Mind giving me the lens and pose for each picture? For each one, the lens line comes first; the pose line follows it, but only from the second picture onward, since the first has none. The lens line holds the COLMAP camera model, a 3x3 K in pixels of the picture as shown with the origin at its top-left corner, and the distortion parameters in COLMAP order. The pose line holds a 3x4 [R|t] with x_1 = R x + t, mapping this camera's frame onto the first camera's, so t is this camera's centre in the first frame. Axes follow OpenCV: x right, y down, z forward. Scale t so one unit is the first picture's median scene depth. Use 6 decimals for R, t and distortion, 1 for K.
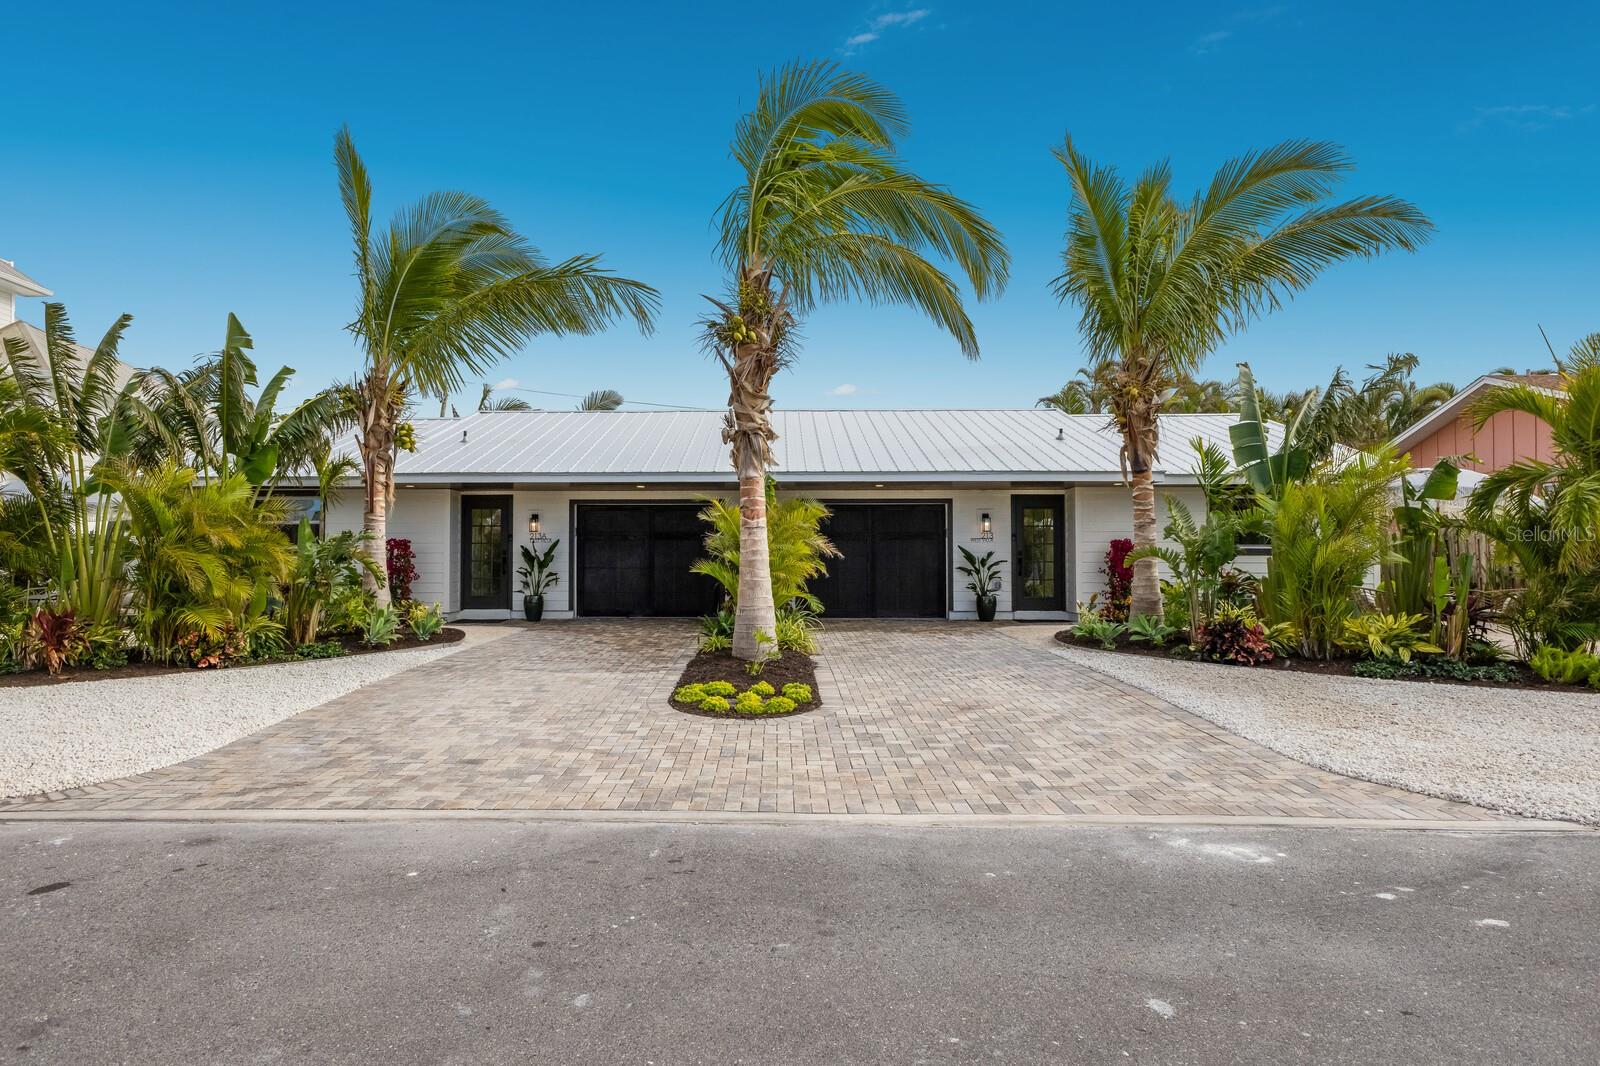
lens RADIAL K [[856.1, 0, 797.3], [0, 856.1, 538.6], [0, 0, 1]] dist [0.016906, 0.000030]
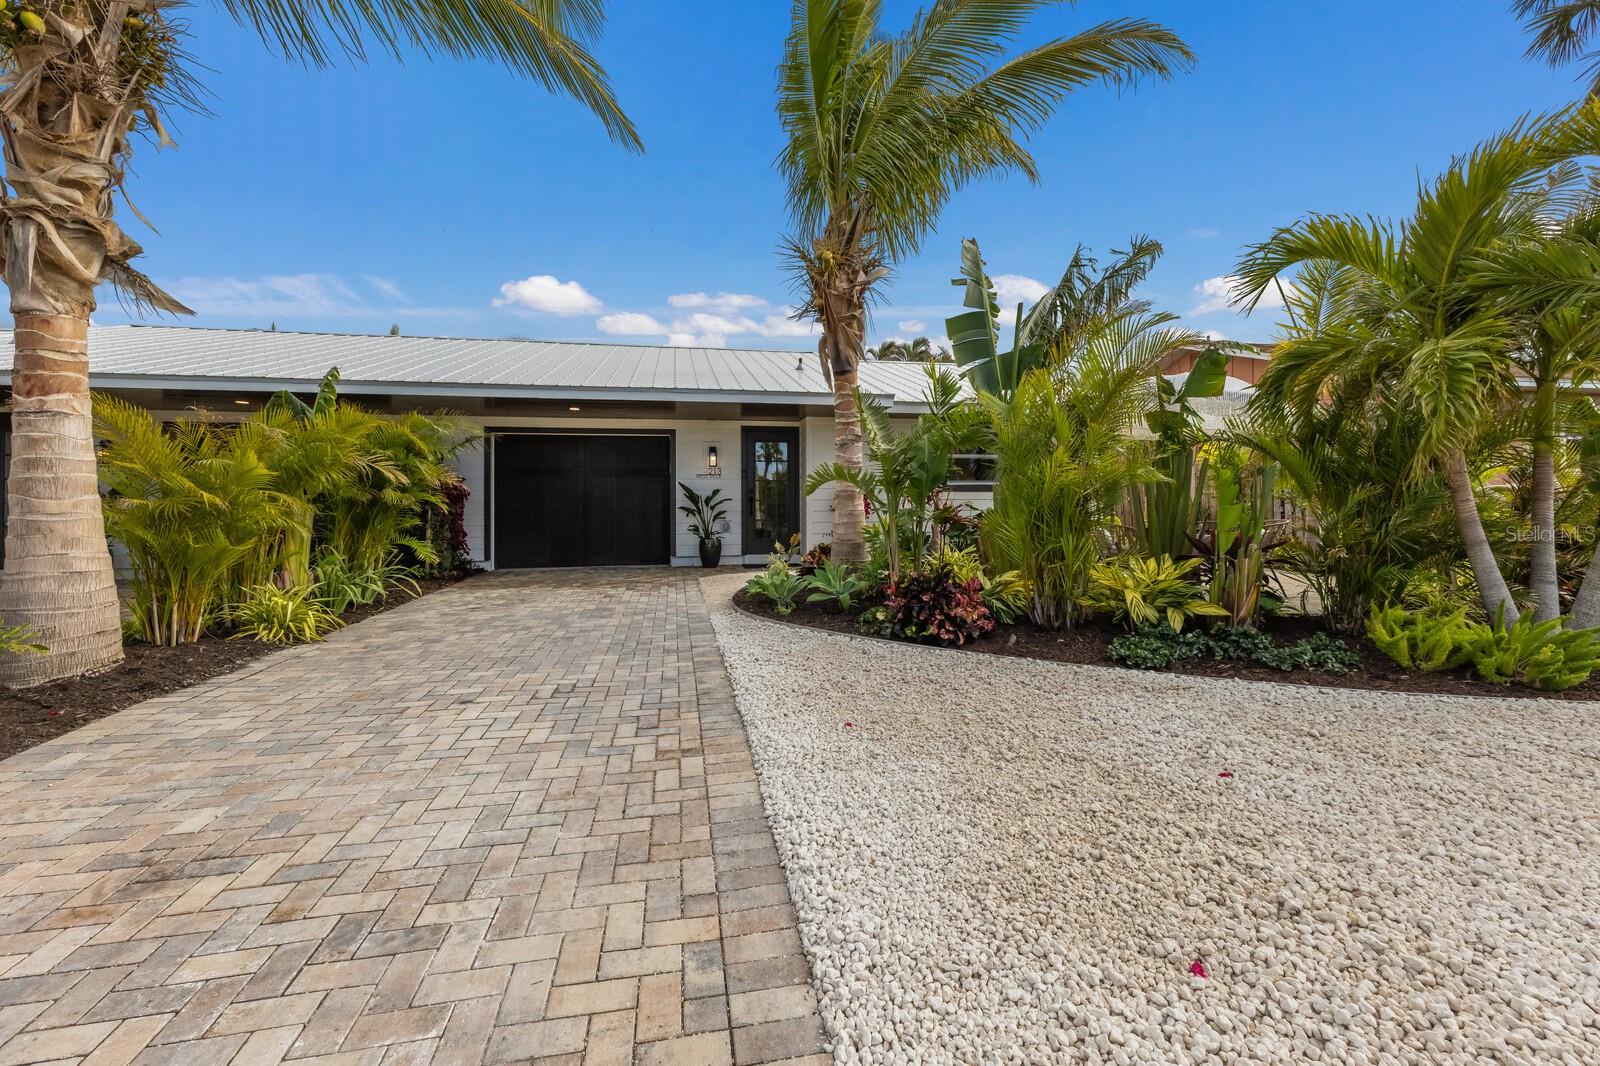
lens RADIAL K [[685.2, 0, 801.7], [0, 685.2, 524.6], [0, 0, 1]] dist [0.015006, -0.001609]
pose [[0.978241, -0.012989, 0.207062, 0.275118], [0.003391, 0.998906, 0.046645, 0.031772], [-0.207442, -0.044928, 0.977215, 0.475624]]
